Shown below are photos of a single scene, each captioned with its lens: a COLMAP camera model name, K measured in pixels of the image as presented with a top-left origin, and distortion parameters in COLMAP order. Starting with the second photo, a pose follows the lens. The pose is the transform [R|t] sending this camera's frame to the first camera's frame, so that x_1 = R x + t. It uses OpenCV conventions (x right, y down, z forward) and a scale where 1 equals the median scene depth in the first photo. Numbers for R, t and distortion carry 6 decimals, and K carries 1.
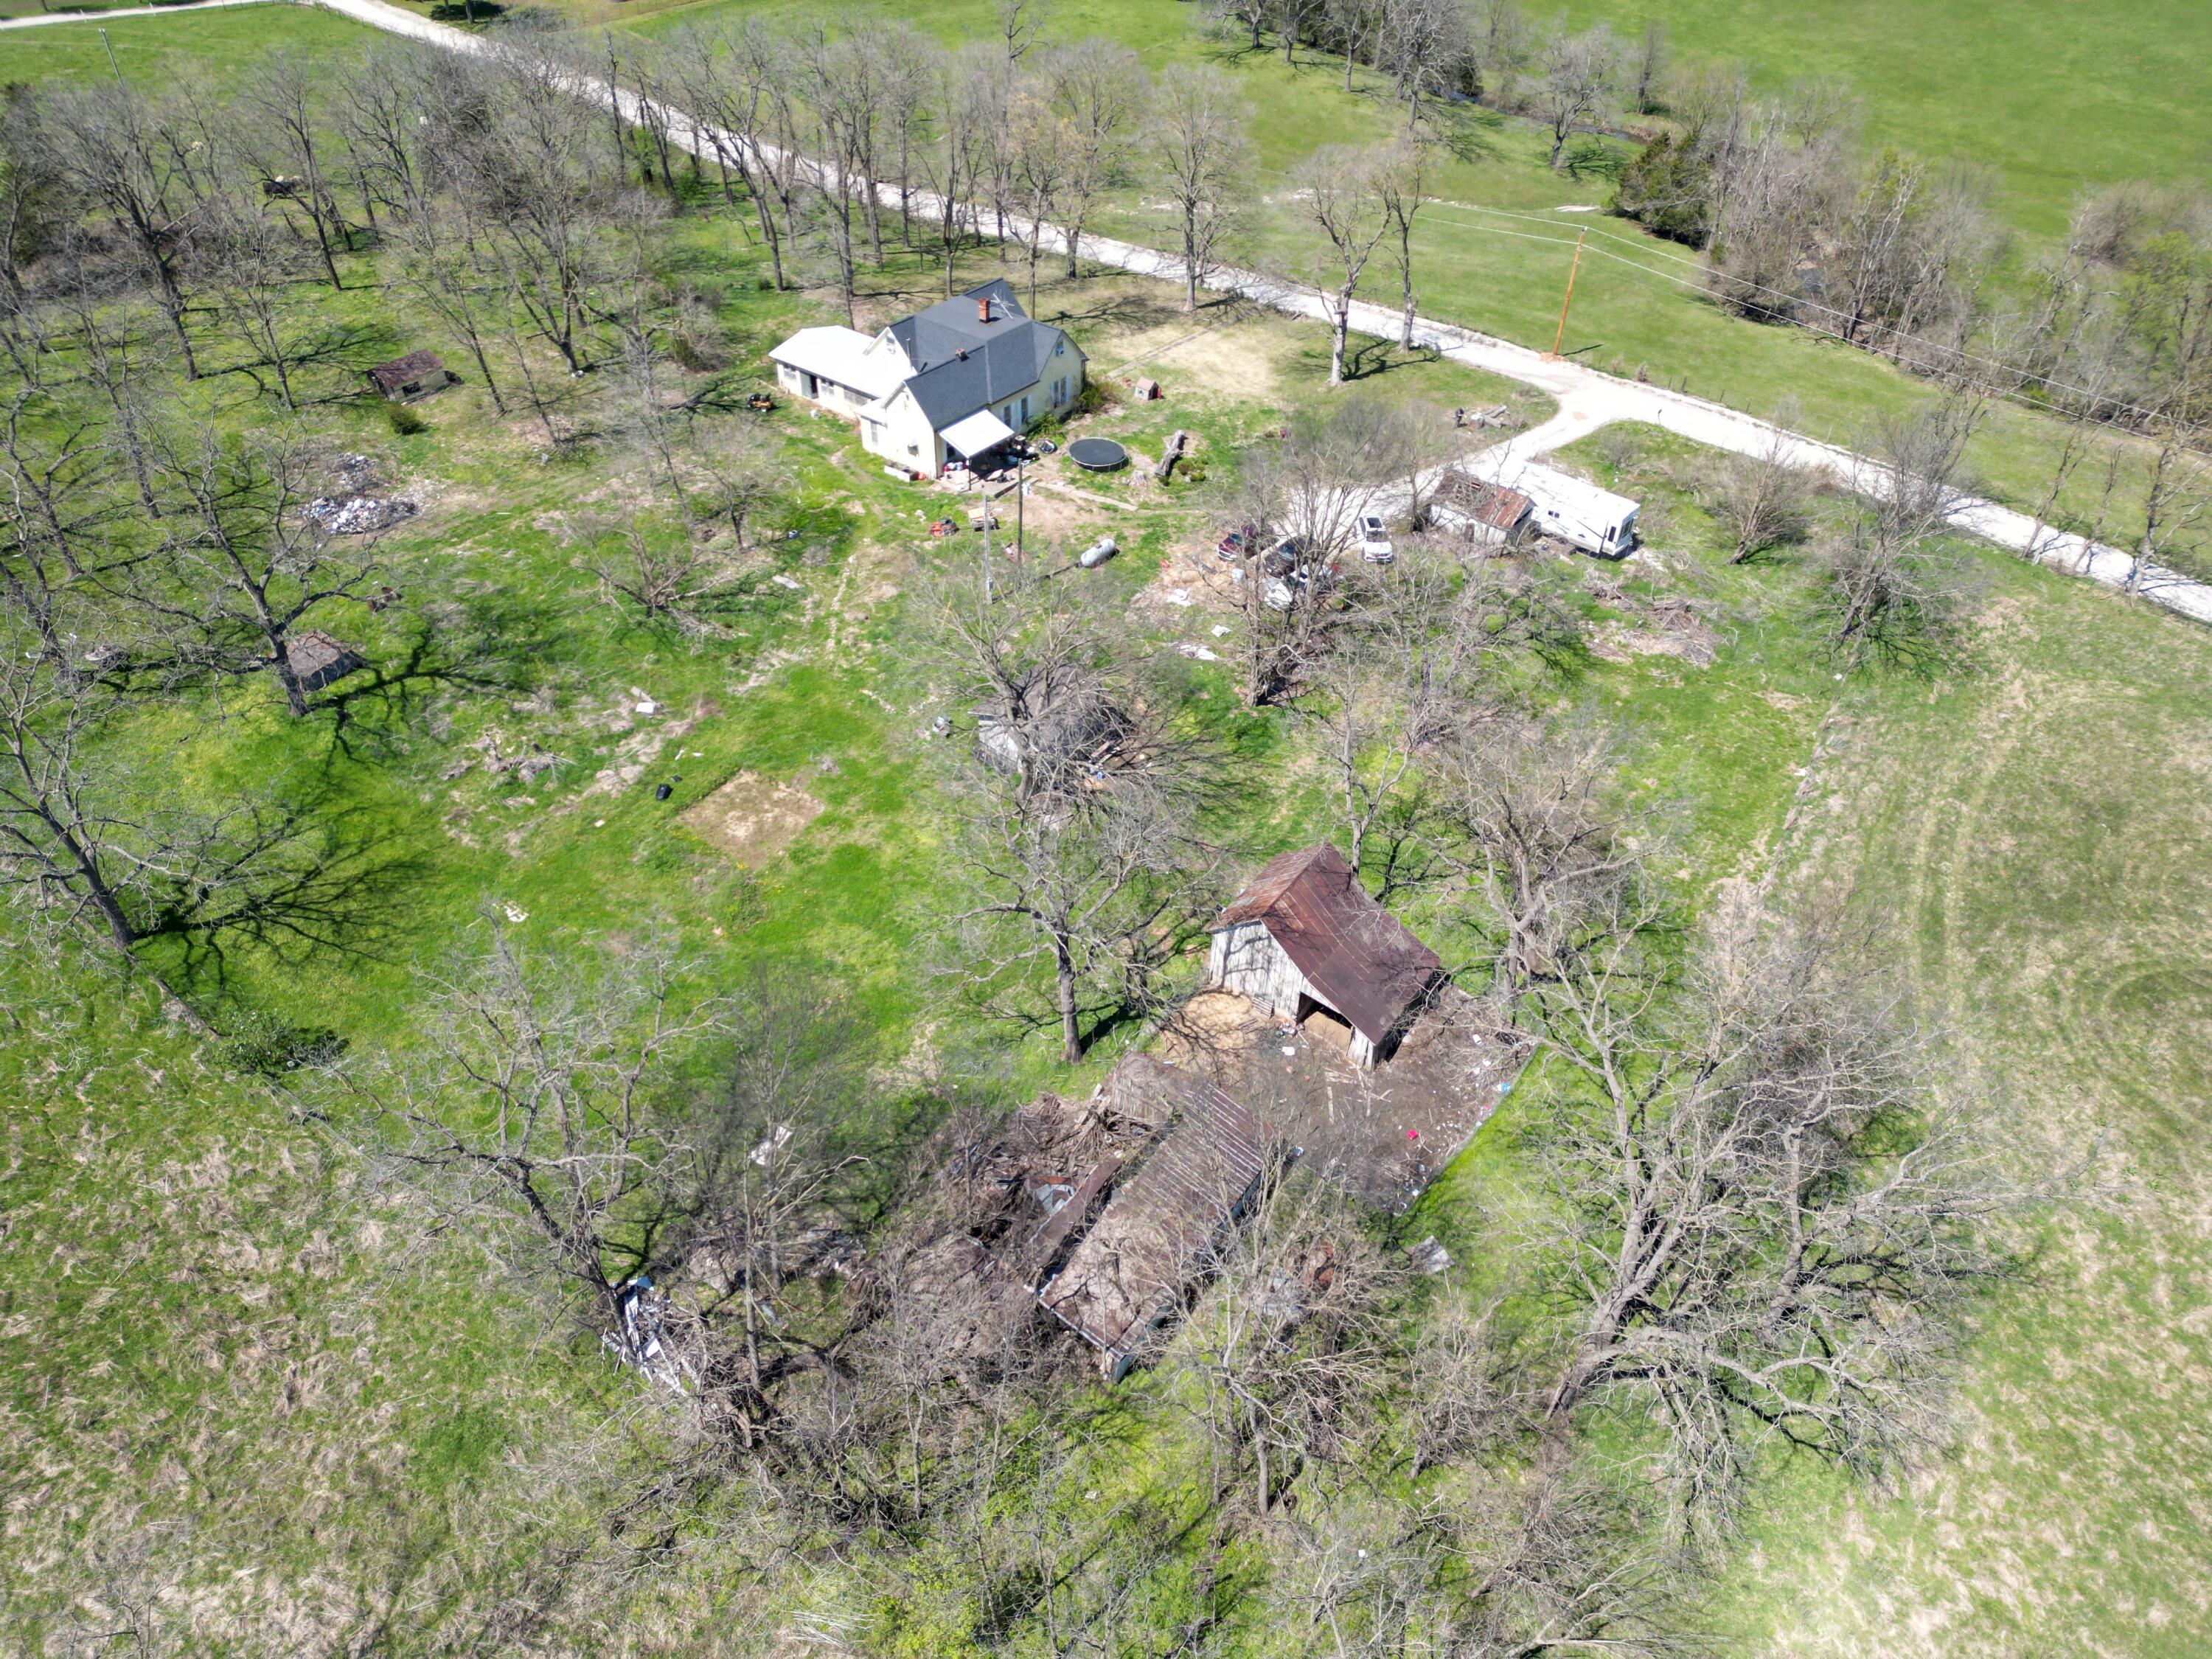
lens RADIAL K [[1581.1, 0, 1106.0], [0, 1581.1, 829.5], [0, 0, 1]] dist [0.078700, -0.096423]
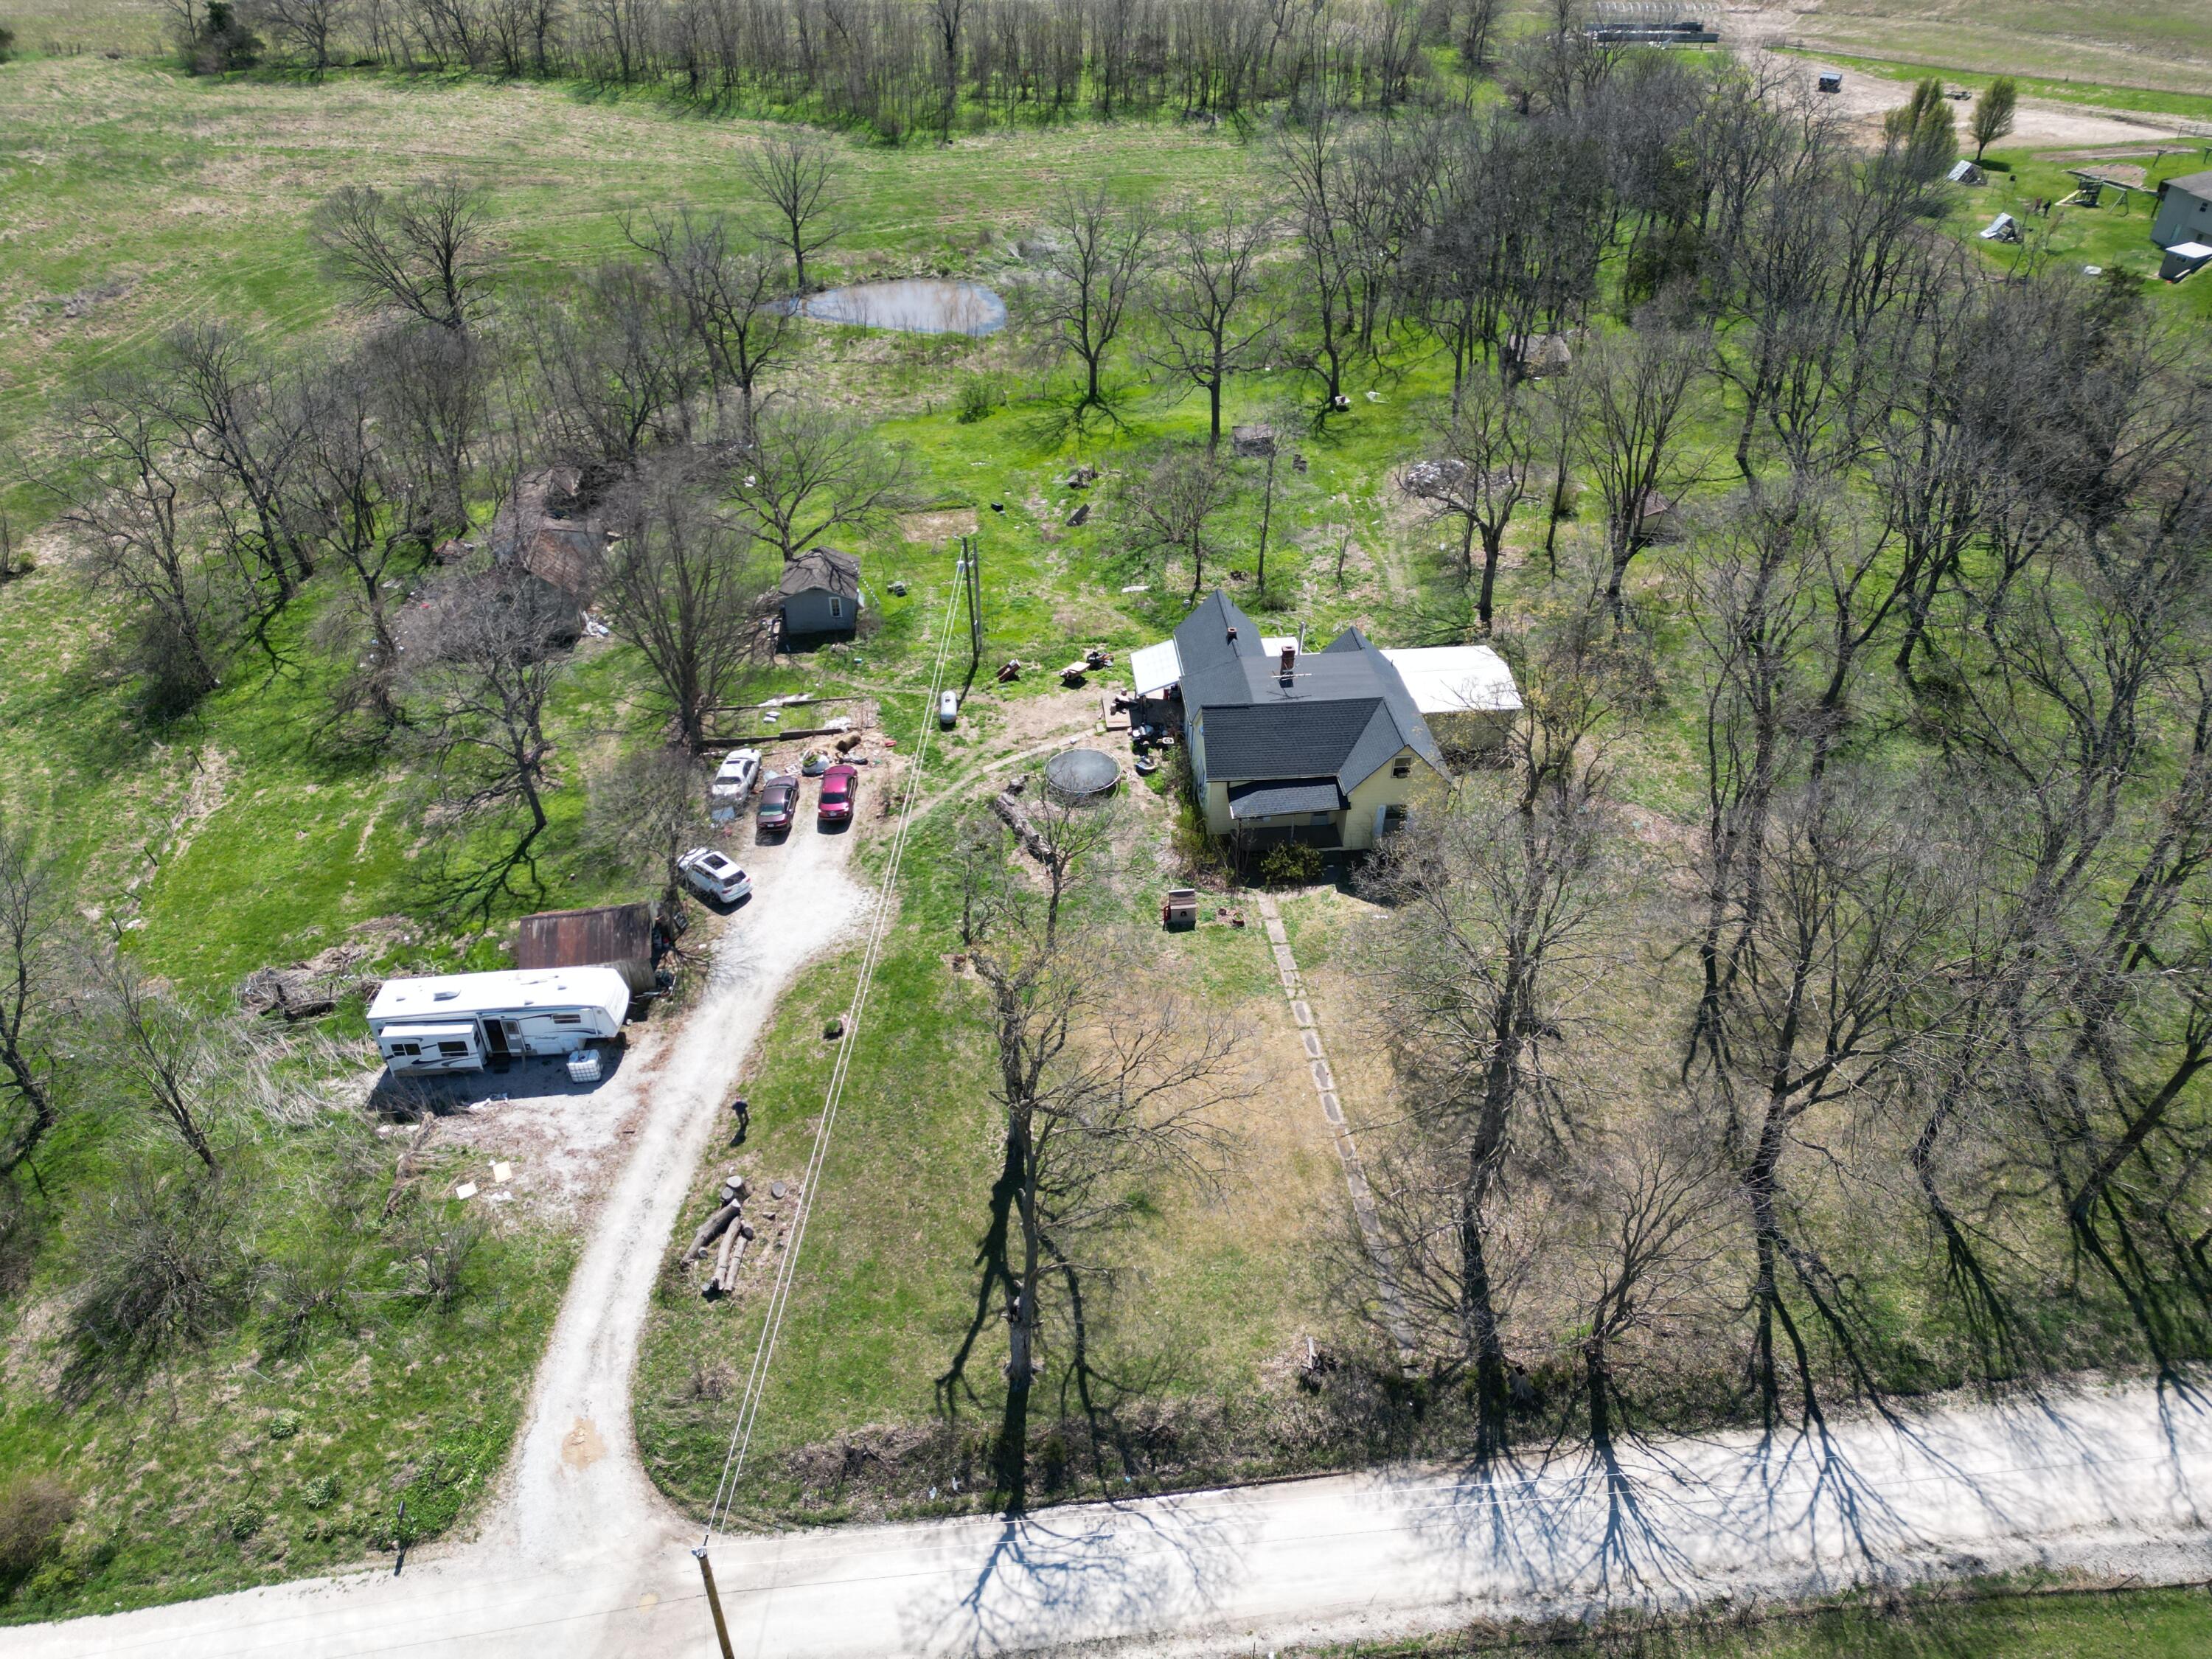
lens RADIAL K [[1581.1, 0, 1106.0], [0, 1581.1, 829.5], [0, 0, 1]] dist [0.078700, -0.096423]
pose [[-0.751095, 0.359723, -0.553584, 0.447956], [-0.419475, 0.387470, 0.820919, -0.911613], [0.509800, 0.848803, -0.140132, 1.187470]]
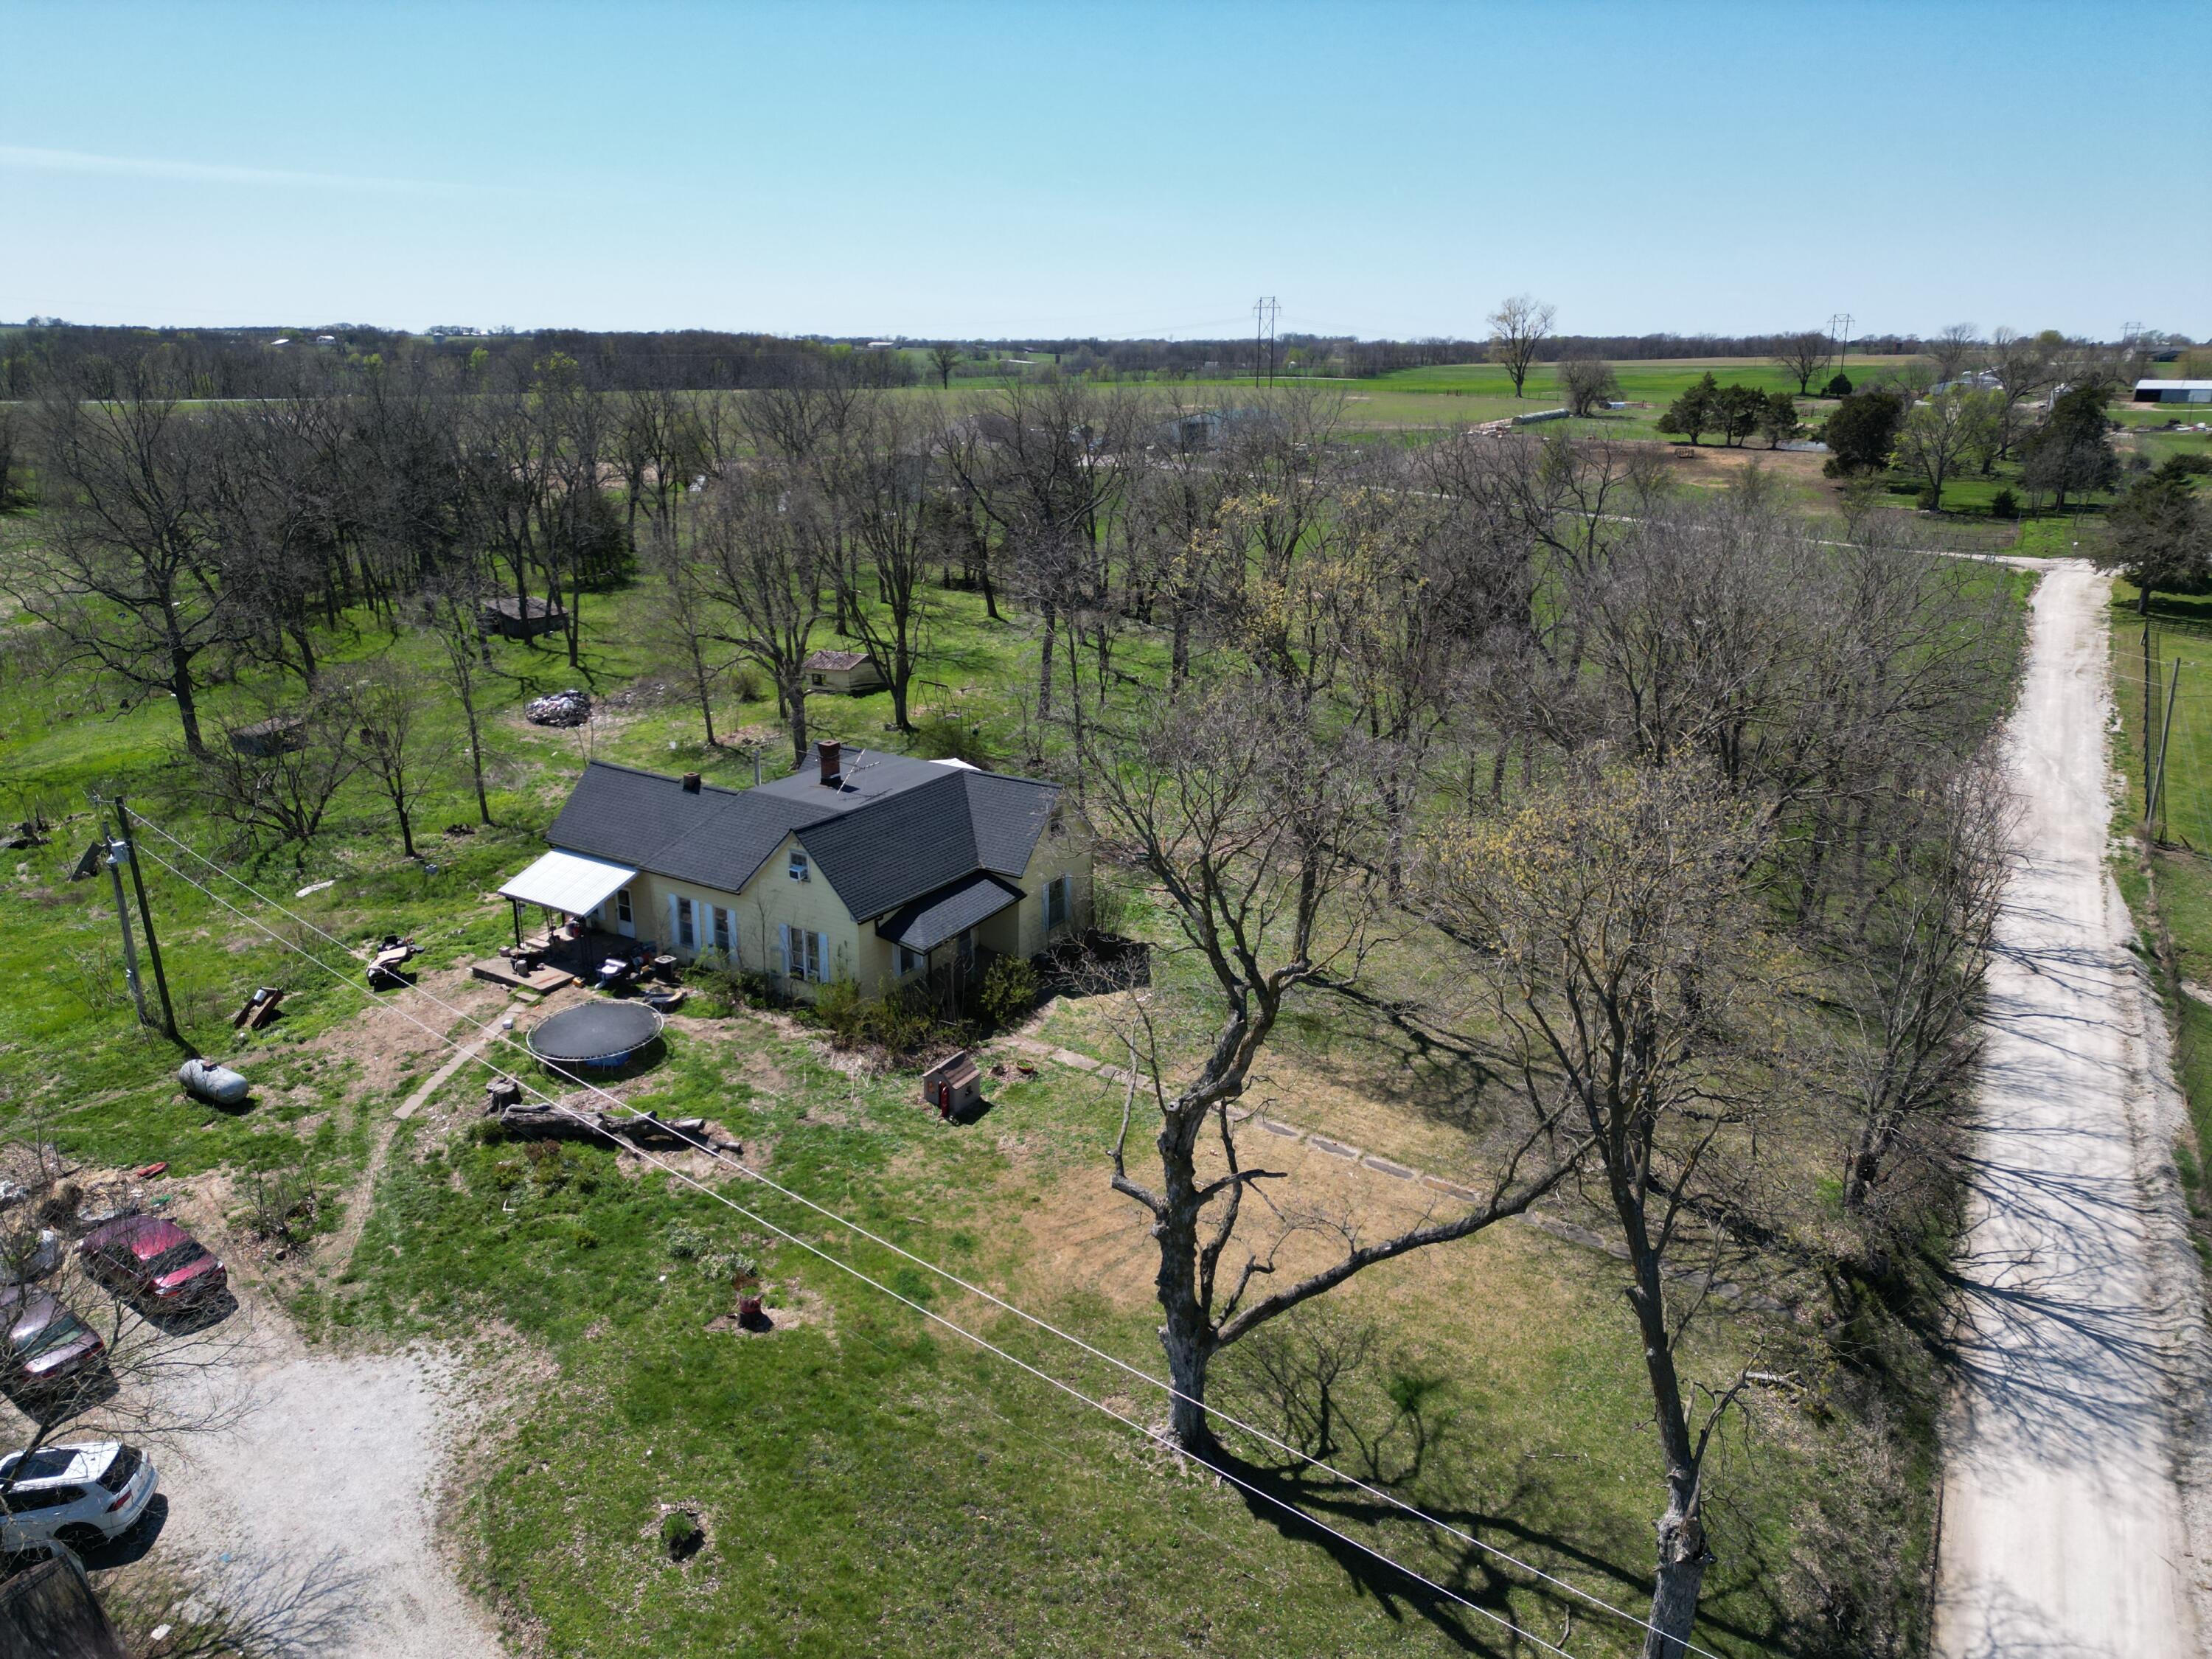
lens RADIAL K [[1581.1, 0, 1106.0], [0, 1581.1, 829.5], [0, 0, 1]] dist [0.078700, -0.096423]
pose [[0.090395, 0.253512, -0.963099, 0.460453], [-0.598586, 0.786717, 0.150901, -0.467860], [0.795942, 0.562857, 0.222864, 1.023535]]
